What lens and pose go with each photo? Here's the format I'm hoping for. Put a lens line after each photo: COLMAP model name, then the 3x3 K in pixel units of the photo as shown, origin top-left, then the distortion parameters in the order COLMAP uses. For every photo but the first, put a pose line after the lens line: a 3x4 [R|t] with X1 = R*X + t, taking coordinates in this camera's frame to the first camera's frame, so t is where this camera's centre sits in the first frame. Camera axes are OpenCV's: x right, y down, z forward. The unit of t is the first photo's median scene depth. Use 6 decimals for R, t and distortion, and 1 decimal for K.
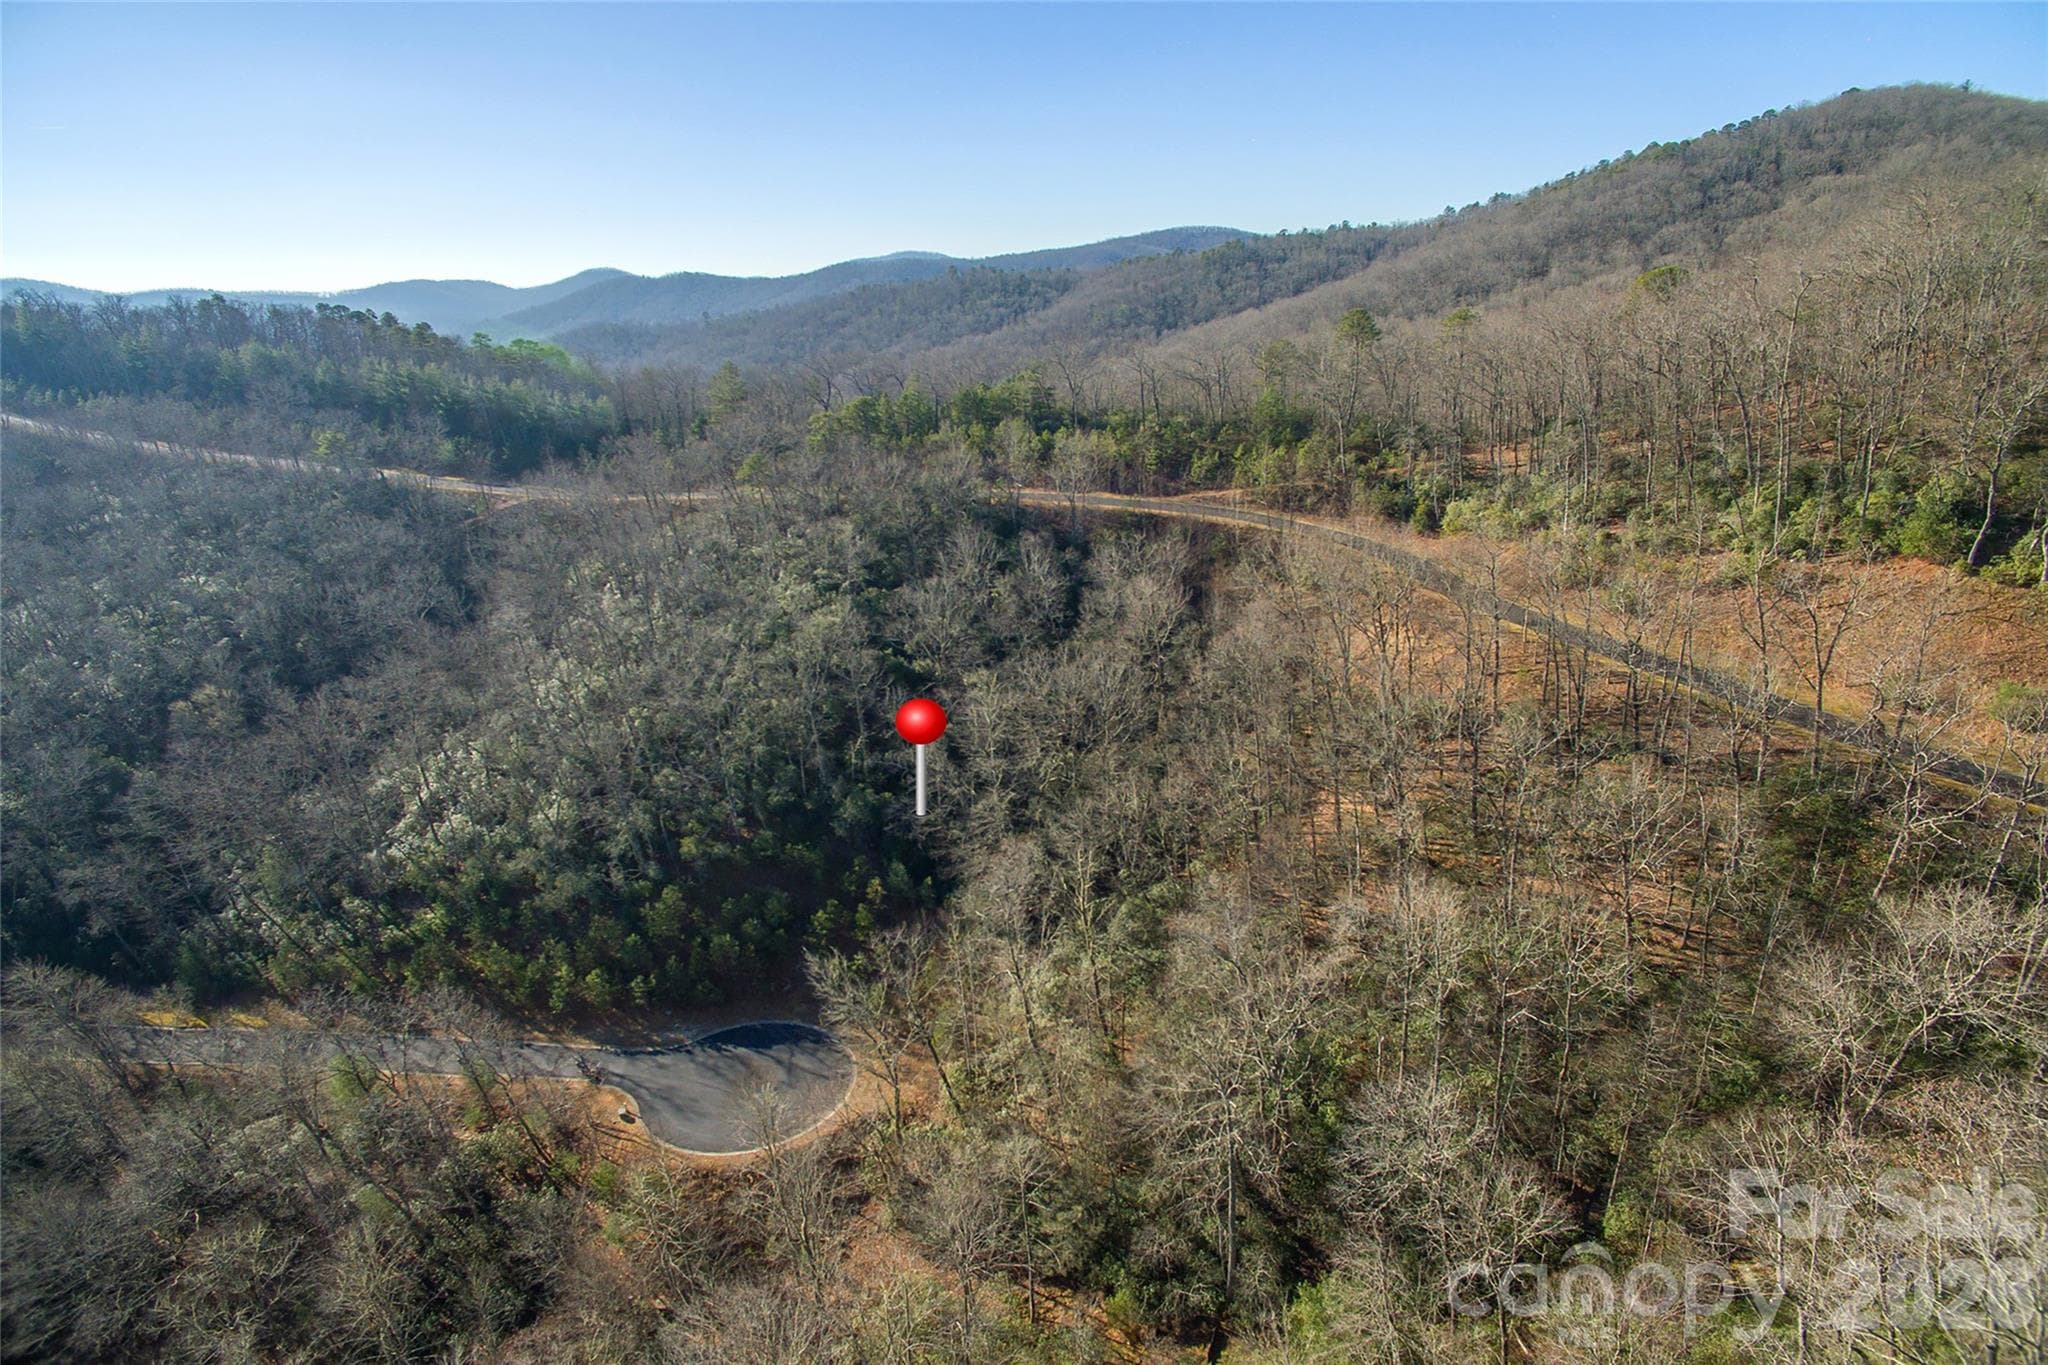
lens RADIAL K [[1213.6, 0, 1015.0], [0, 1213.6, 712.5], [0, 0, 1]] dist [-0.109945, 0.087512]
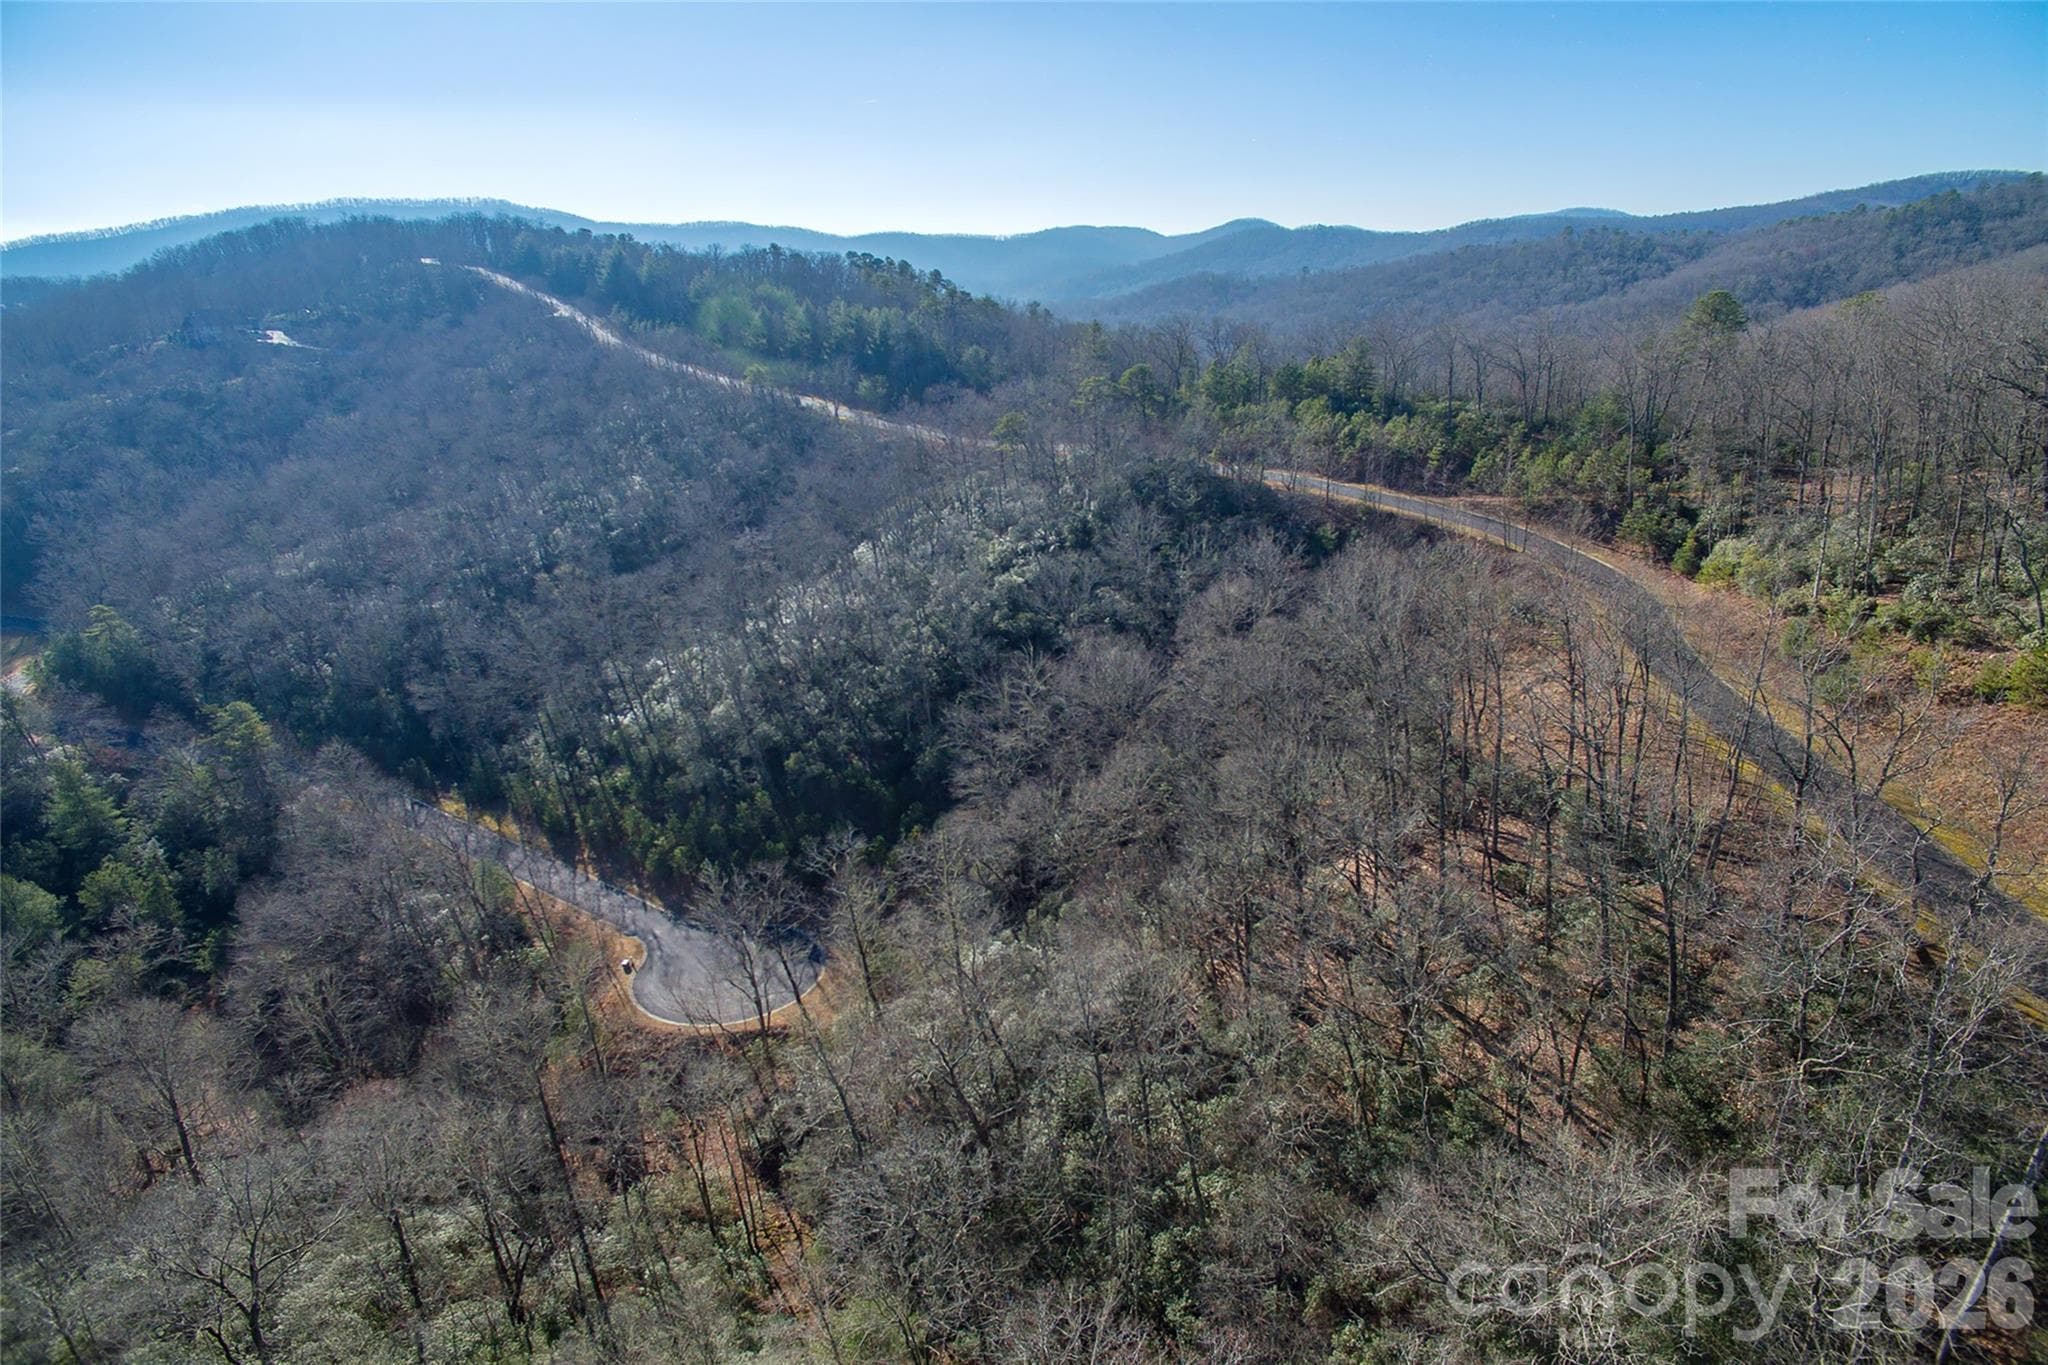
lens RADIAL K [[1204.5, 0, 1020.2], [0, 1204.5, 707.0], [0, 0, 1]] dist [-0.102712, 0.078053]
pose [[0.874981, 0.181591, -0.448812, 0.177053], [-0.166261, 0.983322, 0.073722, -0.023980], [0.454714, 0.010115, 0.890580, 0.042528]]
